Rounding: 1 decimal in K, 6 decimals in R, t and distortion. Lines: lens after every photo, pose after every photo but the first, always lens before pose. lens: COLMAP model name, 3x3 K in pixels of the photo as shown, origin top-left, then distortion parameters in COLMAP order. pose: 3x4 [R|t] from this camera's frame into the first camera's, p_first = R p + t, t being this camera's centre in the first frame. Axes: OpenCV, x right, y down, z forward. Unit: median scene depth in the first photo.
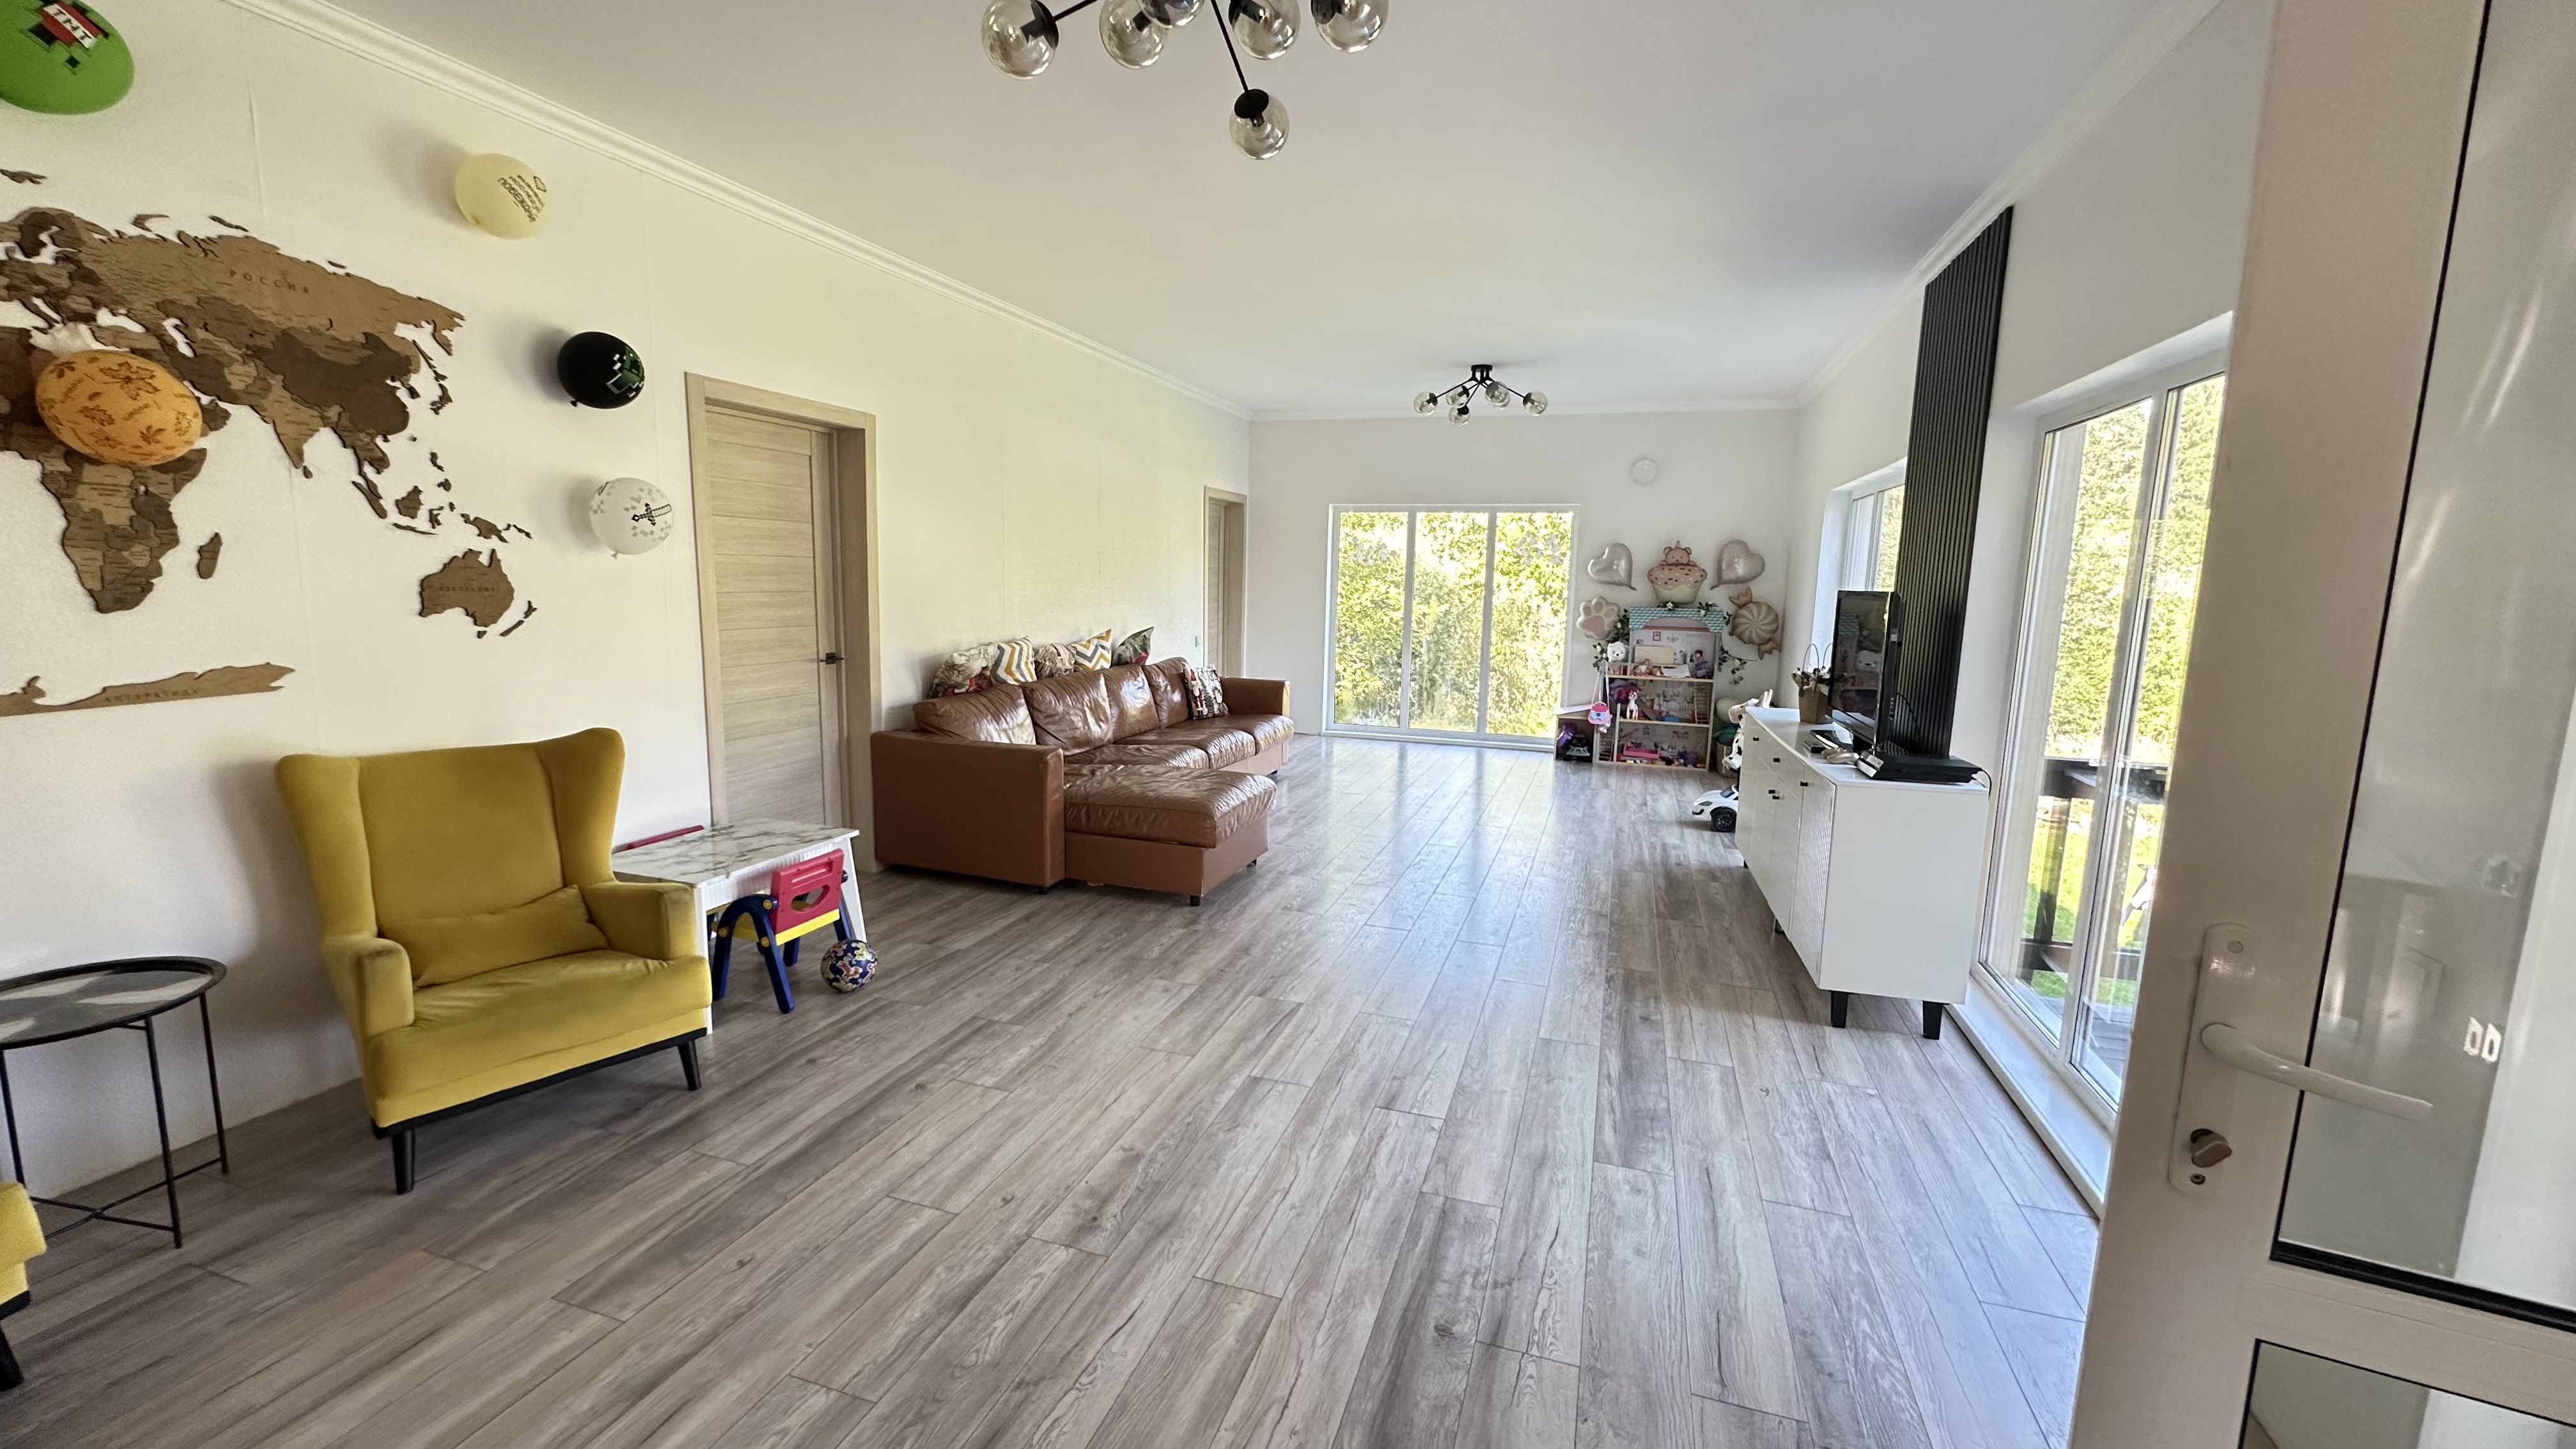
lens RADIAL K [[1025.6, 0, 1286.2], [0, 1025.6, 720.6], [0, 0, 1]] dist [0.002090, -0.000013]
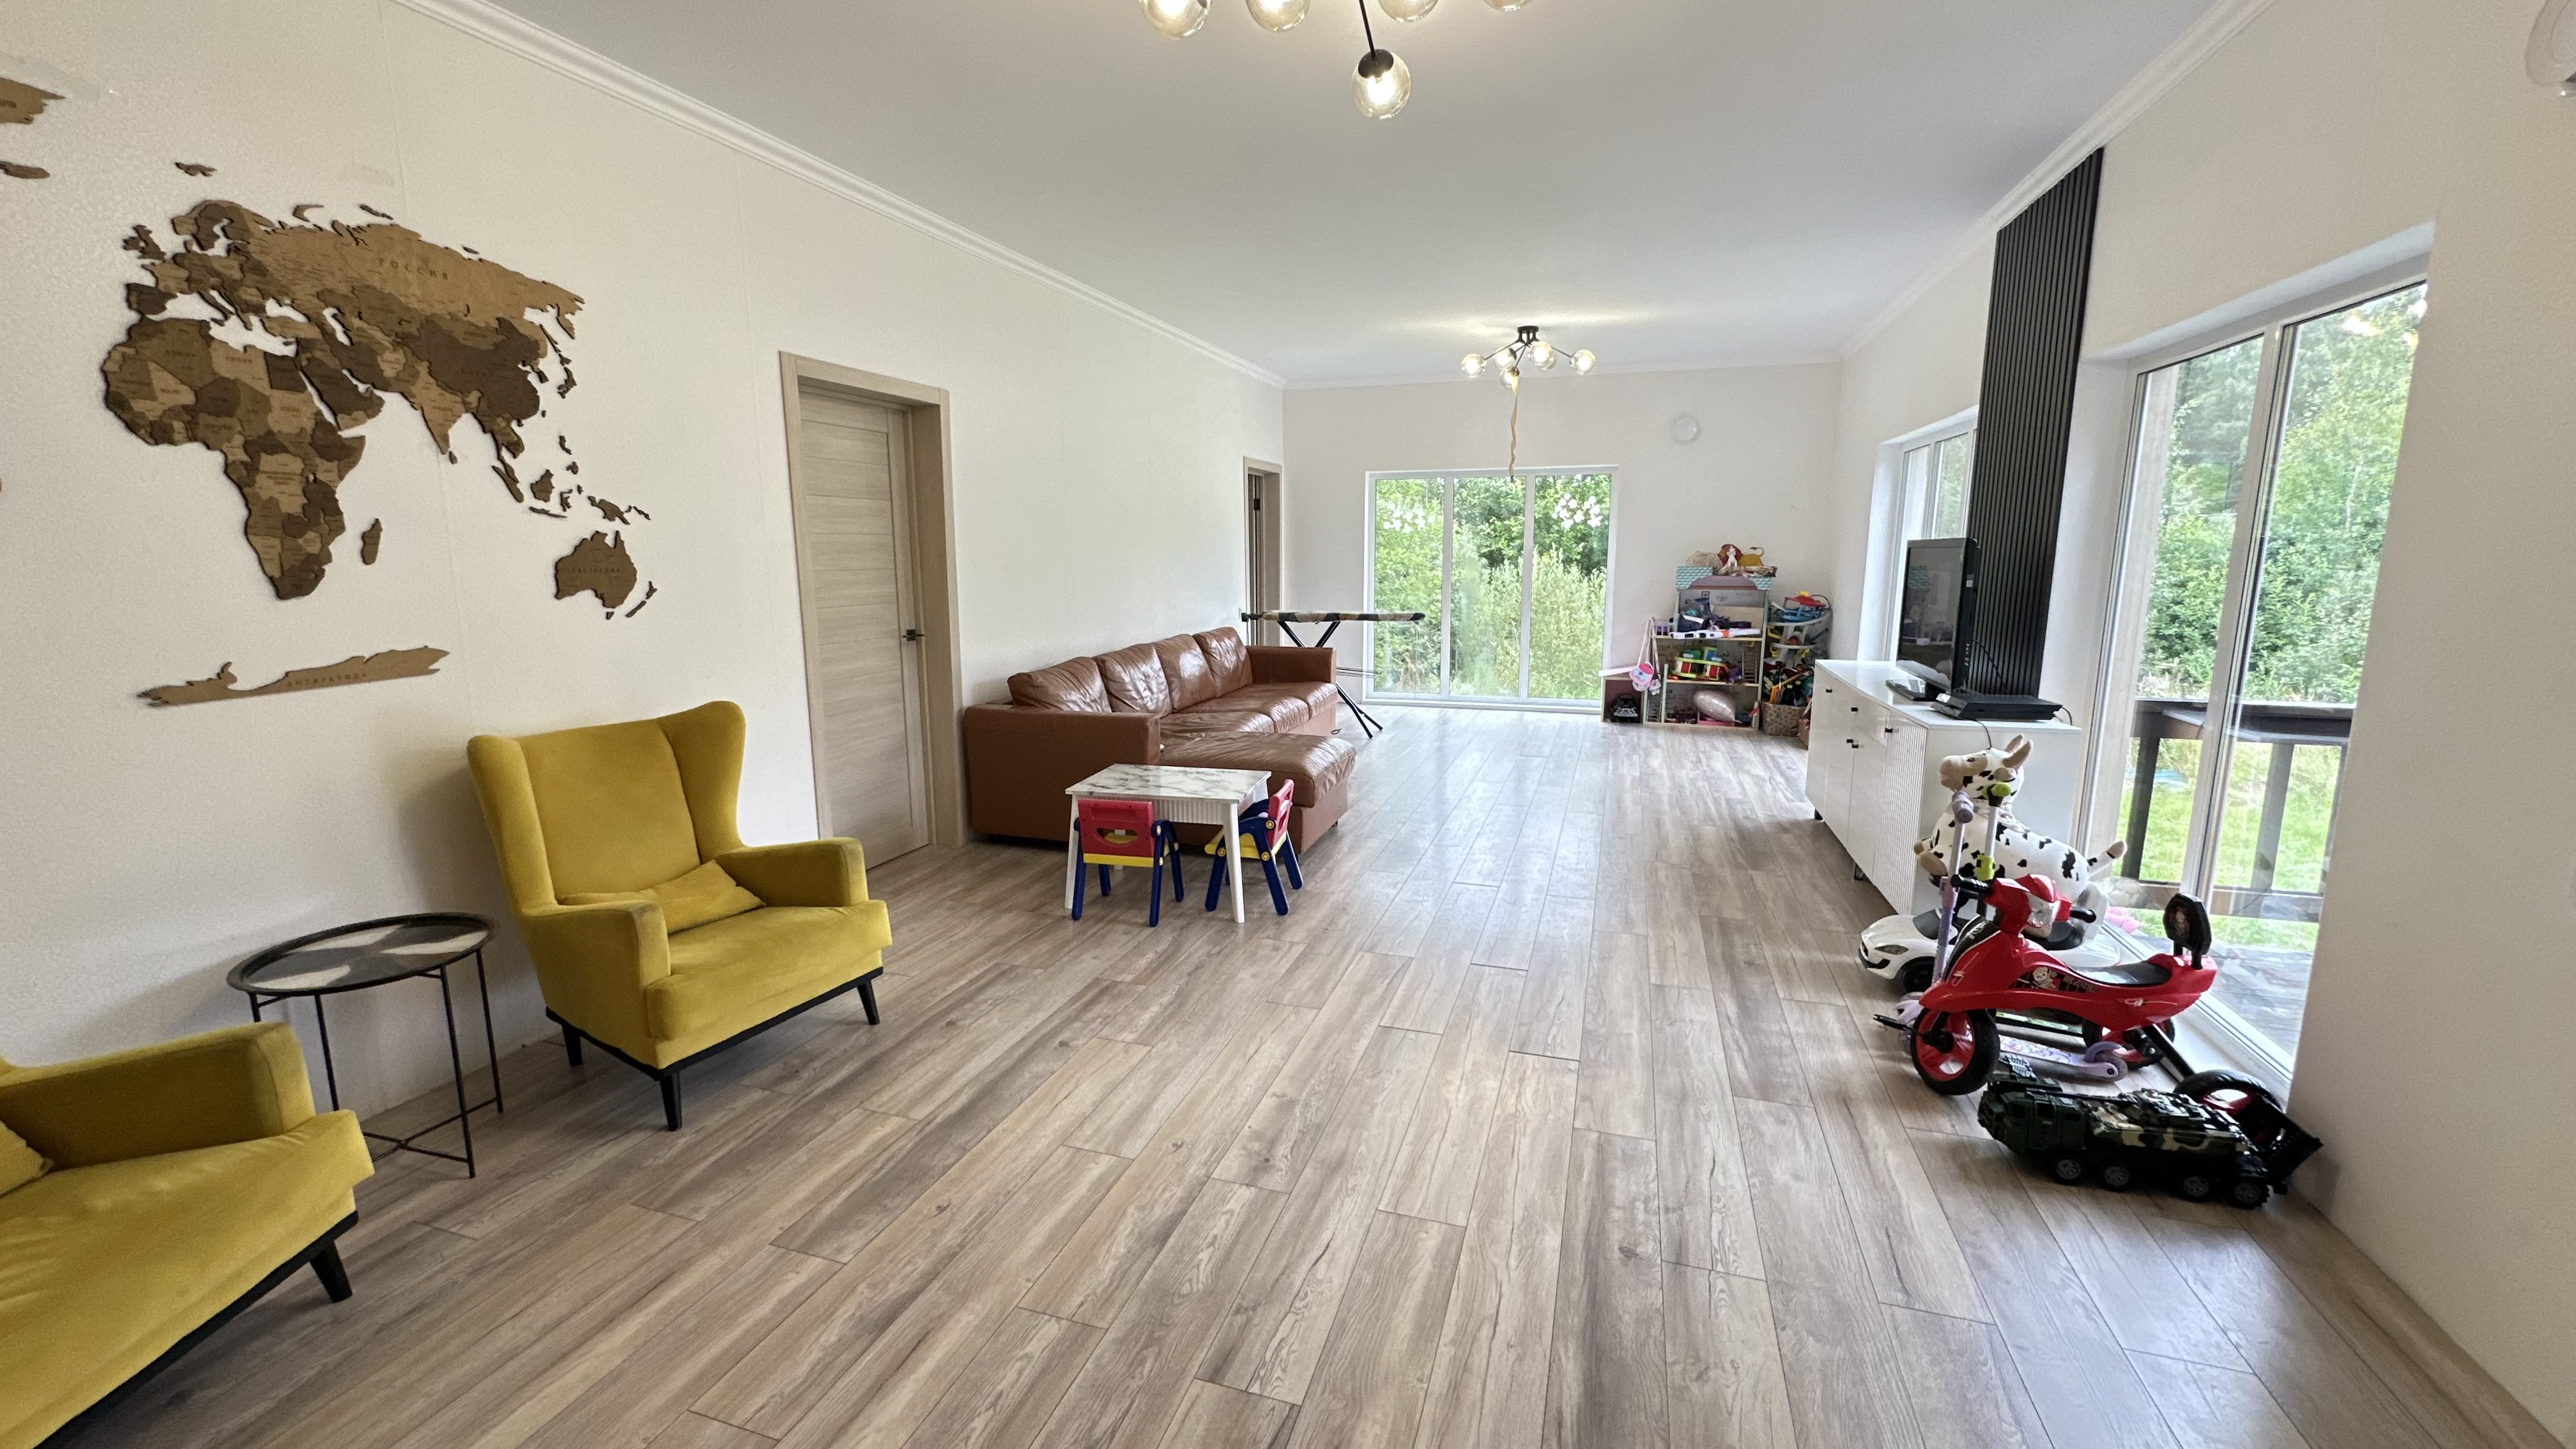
lens RADIAL K [[1025.6, 0, 1288.7], [0, 1025.6, 721.1], [0, 0, 1]] dist [0.002090, -0.000013]
pose [[0.999636, -0.026947, -0.001606, -0.114738], [0.026978, 0.999335, 0.024547, 0.013978], [0.000944, -0.024582, 0.999697, -0.018376]]
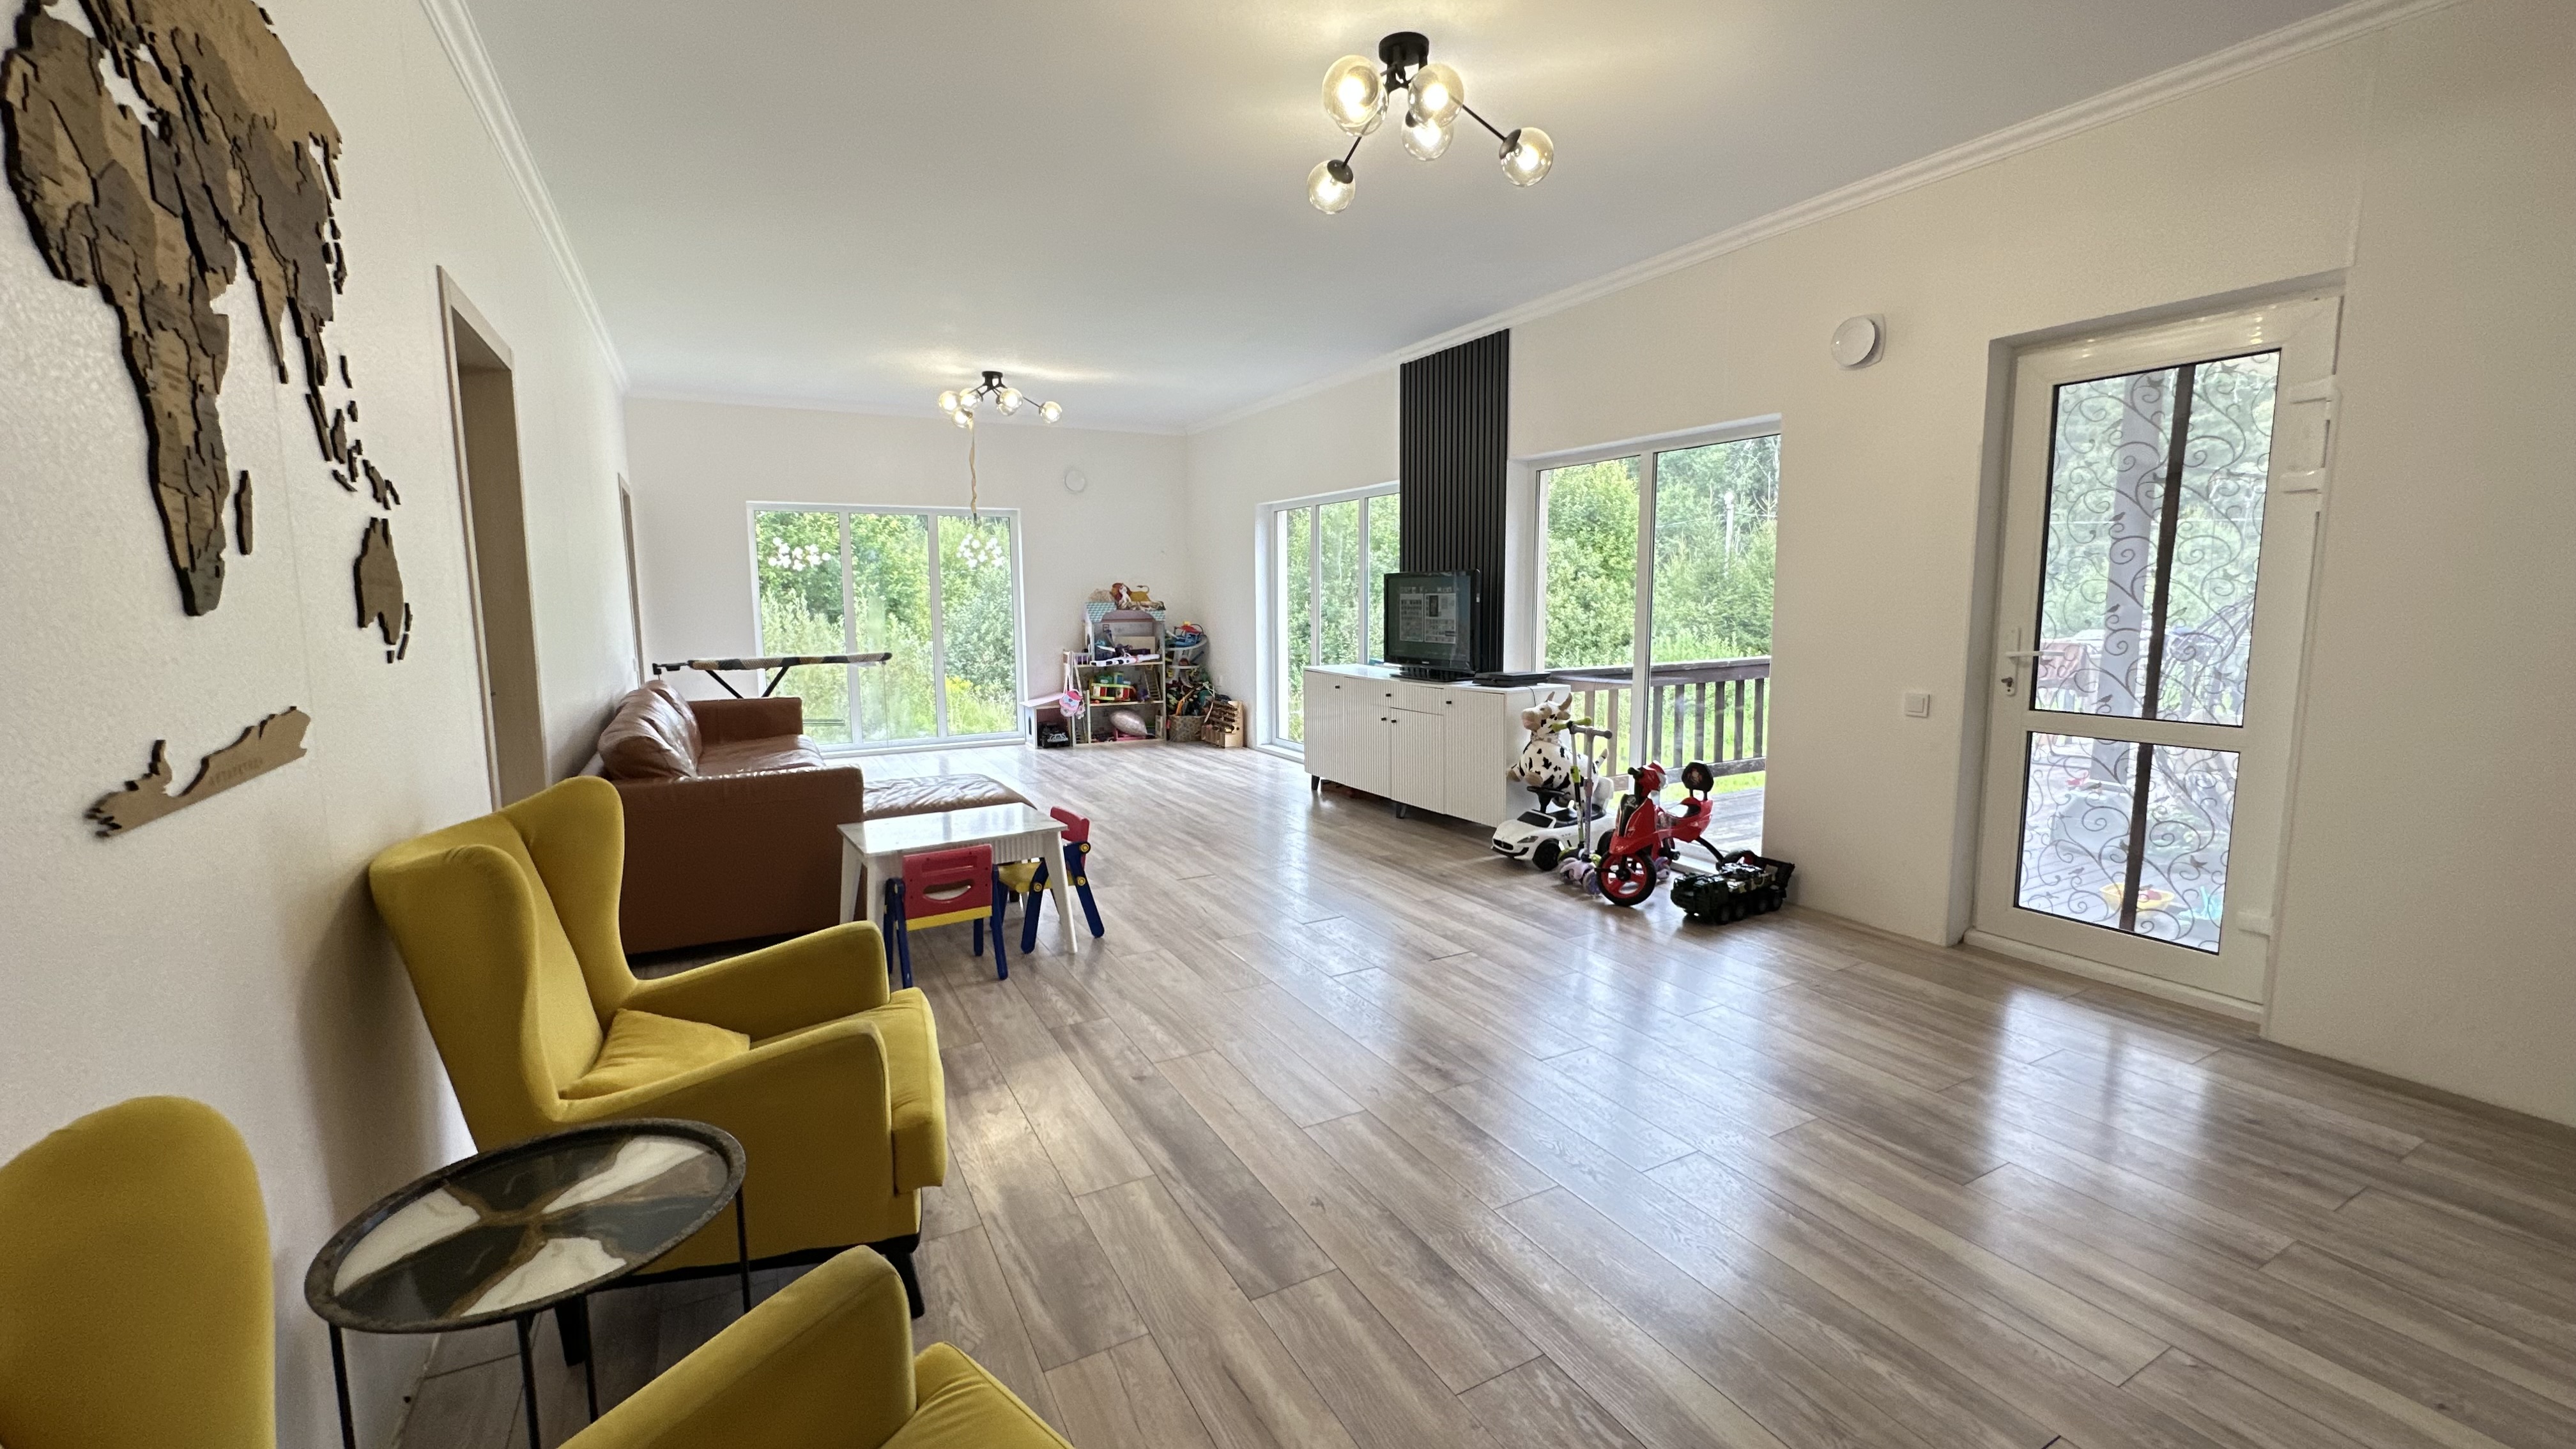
lens RADIAL K [[1025.6, 0, 1289.8], [0, 1025.6, 720.3], [0, 0, 1]] dist [0.002090, -0.000013]
pose [[0.687316, -0.117558, 0.716783, -0.870041], [0.126917, 0.991072, 0.040845, -0.002533], [-0.715185, 0.062899, 0.696099, 0.185558]]
